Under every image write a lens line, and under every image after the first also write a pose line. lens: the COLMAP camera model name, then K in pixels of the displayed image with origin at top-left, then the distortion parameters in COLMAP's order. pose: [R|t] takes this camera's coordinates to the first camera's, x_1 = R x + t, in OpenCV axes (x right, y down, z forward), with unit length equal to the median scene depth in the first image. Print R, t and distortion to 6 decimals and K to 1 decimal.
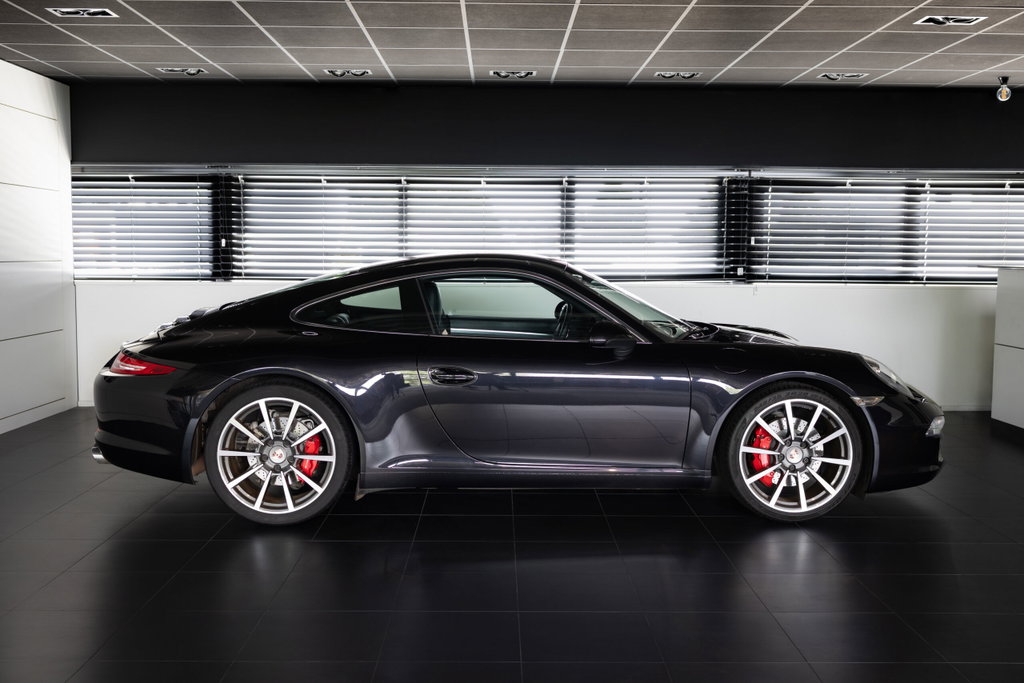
lens RADIAL K [[1028.7, 0, 512.0], [0, 1028.7, 341.5], [0, 0, 1]] dist [0.011431, -0.006747]
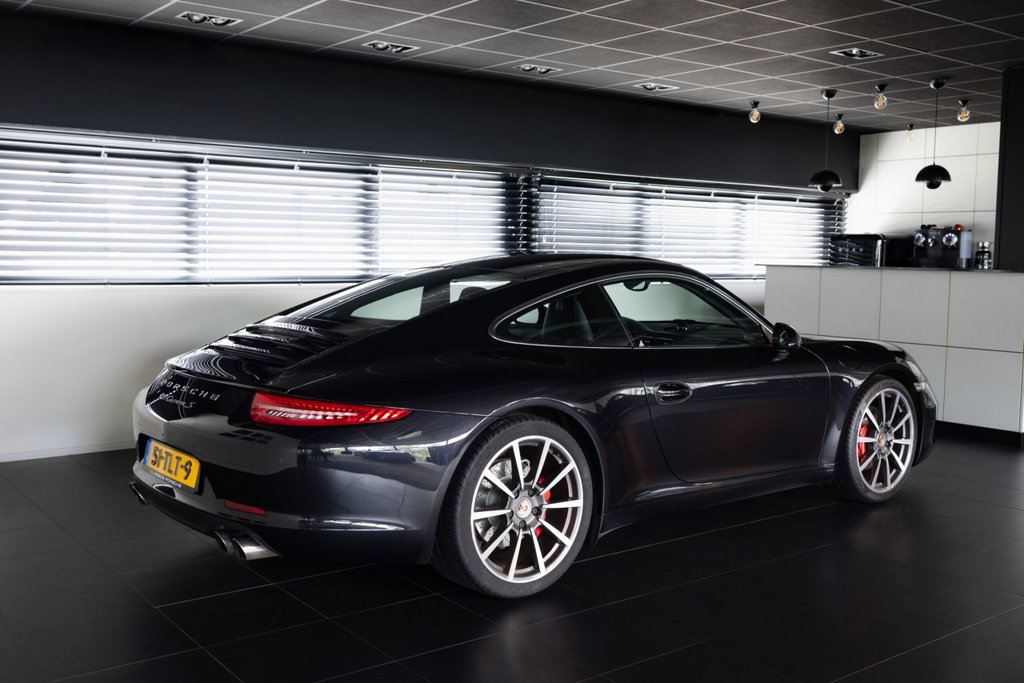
lens RADIAL K [[1028.7, 0, 512.0], [0, 1028.7, 341.5], [0, 0, 1]] dist [0.011431, -0.006747]
pose [[0.800347, -0.047839, 0.597626, -0.451554], [0.043000, 0.998825, 0.022369, -0.023834], [-0.597993, 0.007795, 0.801463, 0.232945]]
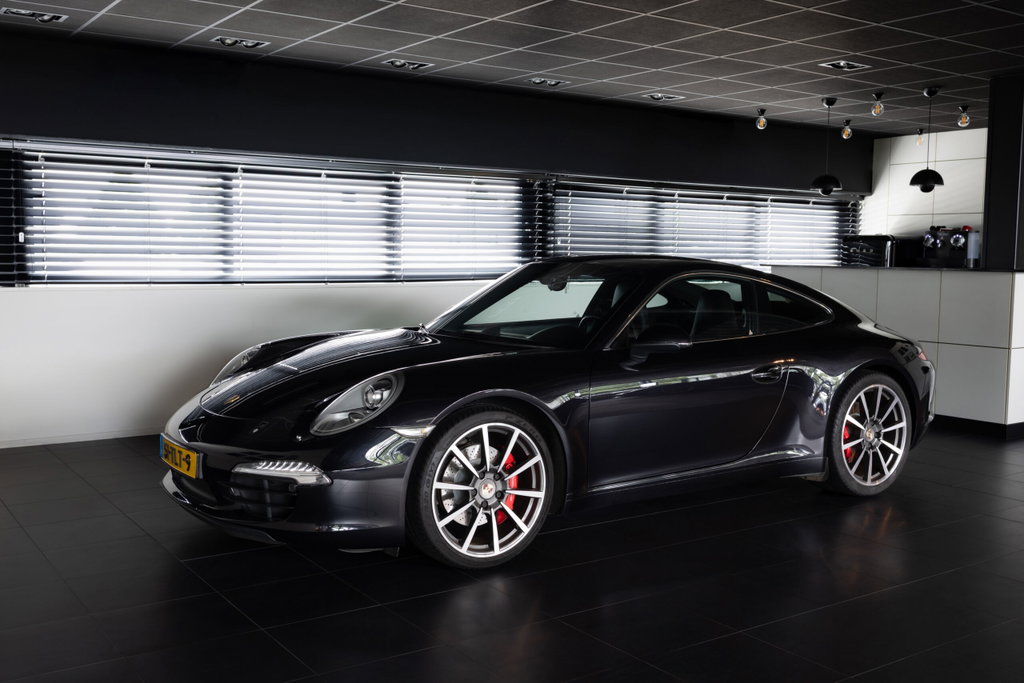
lens RADIAL K [[1028.7, 0, 512.0], [0, 1028.7, 341.5], [0, 0, 1]] dist [0.011431, -0.006747]
pose [[0.828175, -0.045165, 0.558647, -0.460447], [0.041792, 0.998949, 0.018807, -0.017589], [-0.558910, 0.007771, 0.829192, 0.156779]]
